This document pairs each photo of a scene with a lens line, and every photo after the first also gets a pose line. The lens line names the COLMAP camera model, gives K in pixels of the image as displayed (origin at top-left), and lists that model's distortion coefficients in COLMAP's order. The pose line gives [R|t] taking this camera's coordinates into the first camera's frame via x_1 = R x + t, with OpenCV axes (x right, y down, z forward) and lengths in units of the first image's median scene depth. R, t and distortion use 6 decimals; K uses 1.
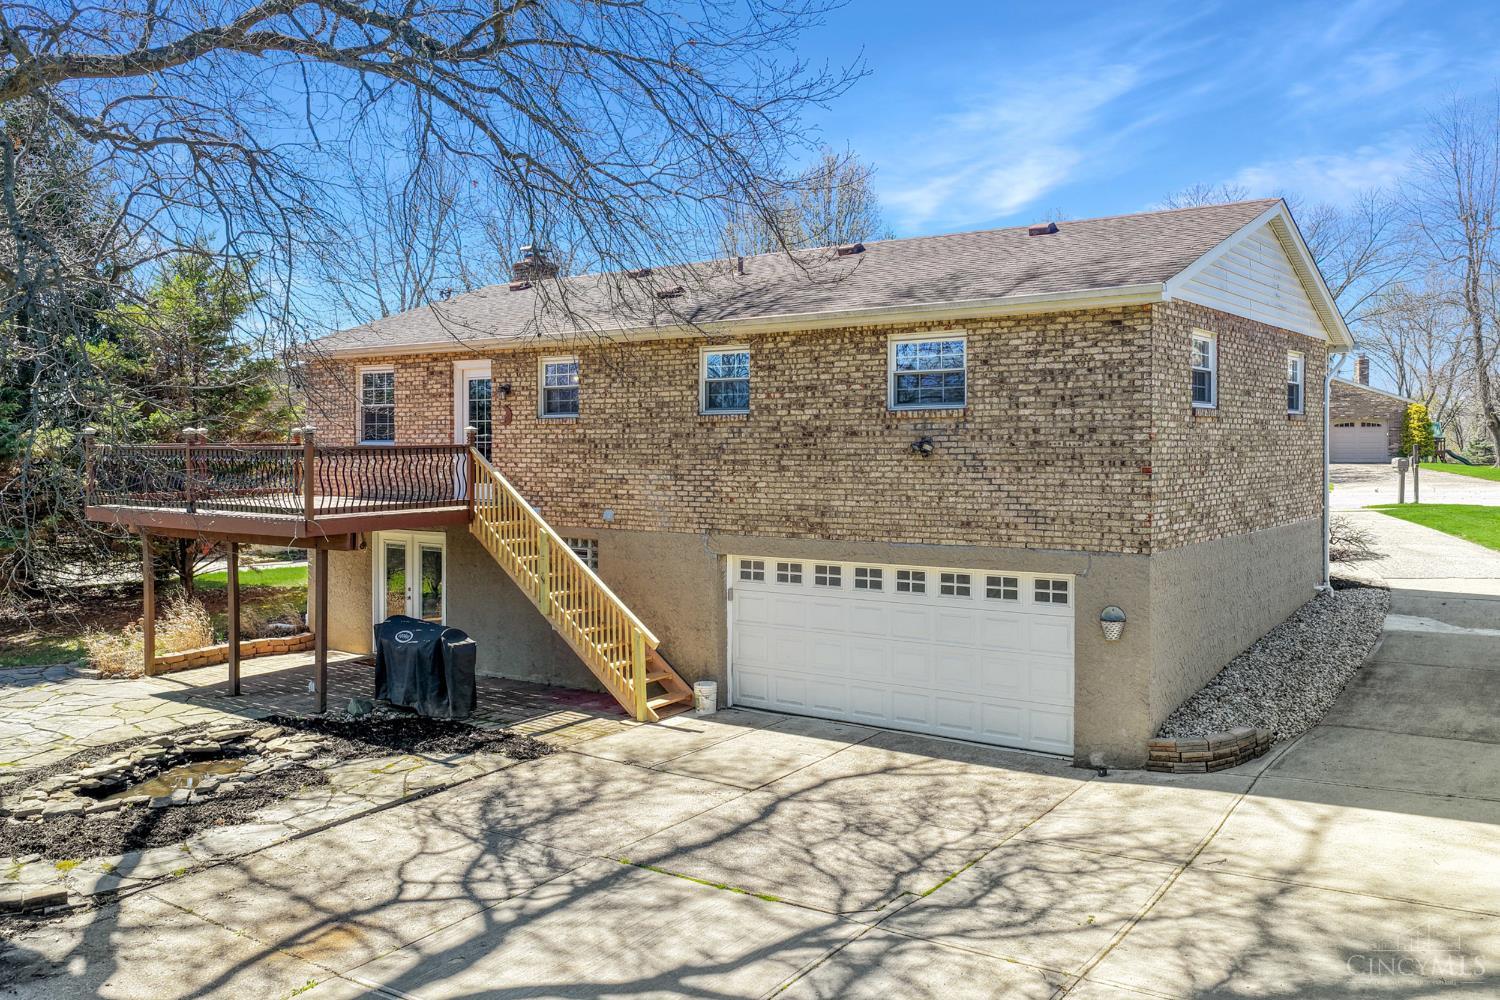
lens RADIAL K [[1265.2, 0, 752.7], [0, 1265.2, 478.6], [0, 0, 1]] dist [-0.006508, 0.005010]
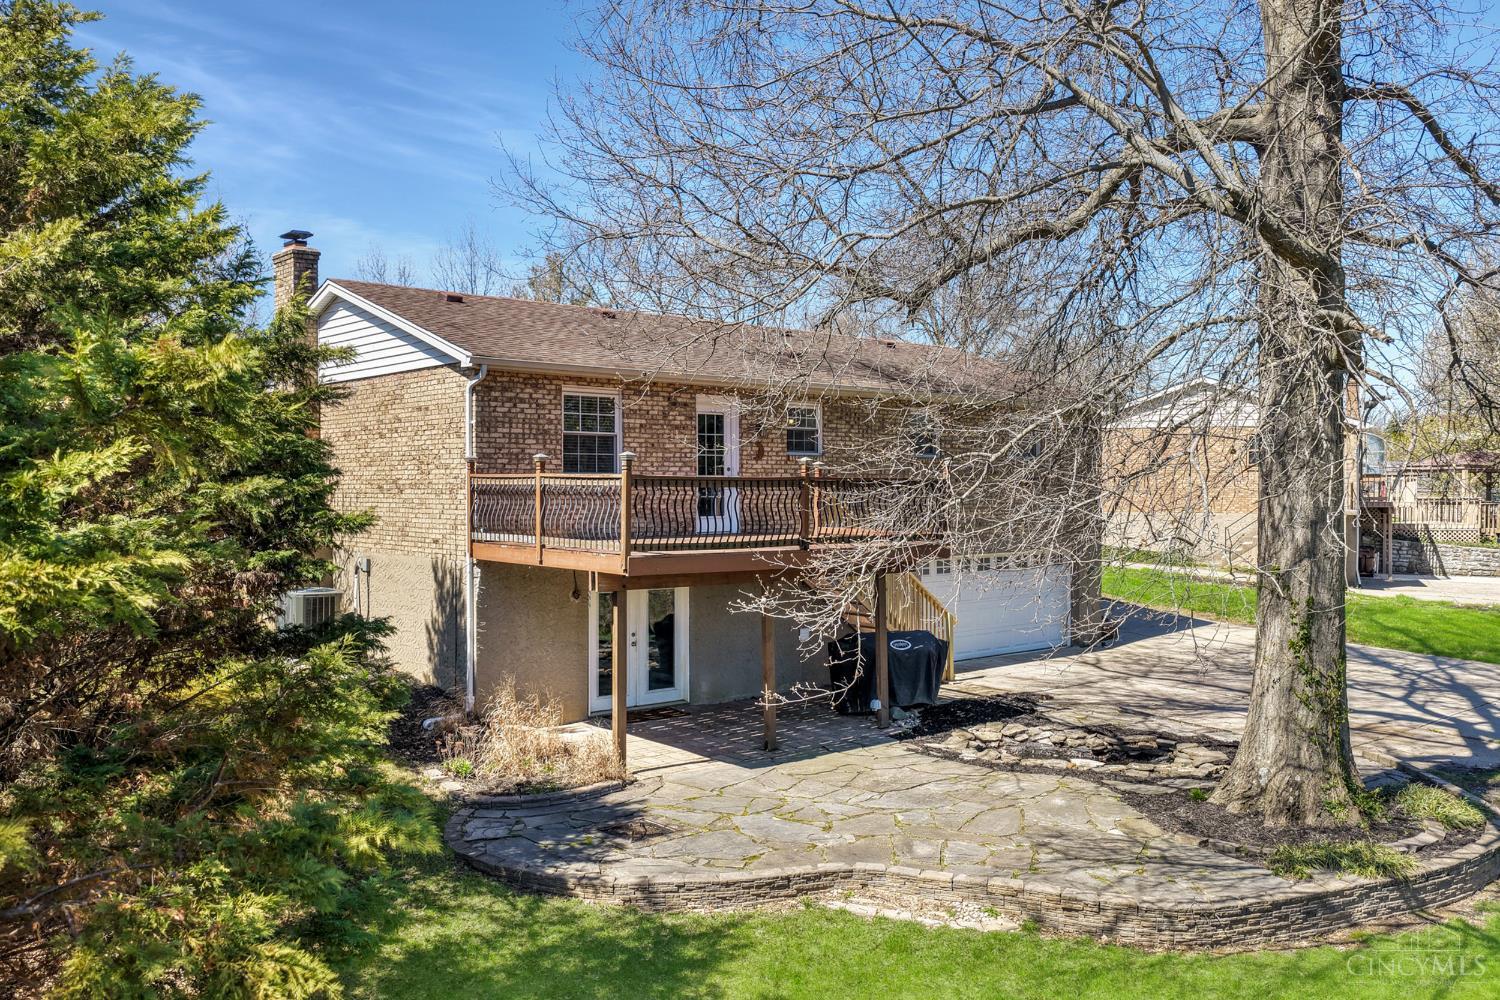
lens RADIAL K [[1250.7, 0, 750.0], [0, 1250.7, 500.0], [0, 0, 1]] dist [-0.008312, -0.002326]
pose [[0.213645, -0.018289, 0.976740, -1.660445], [0.018265, 0.999725, 0.014724, -0.033207], [-0.976741, 0.014694, 0.213920, 1.052683]]
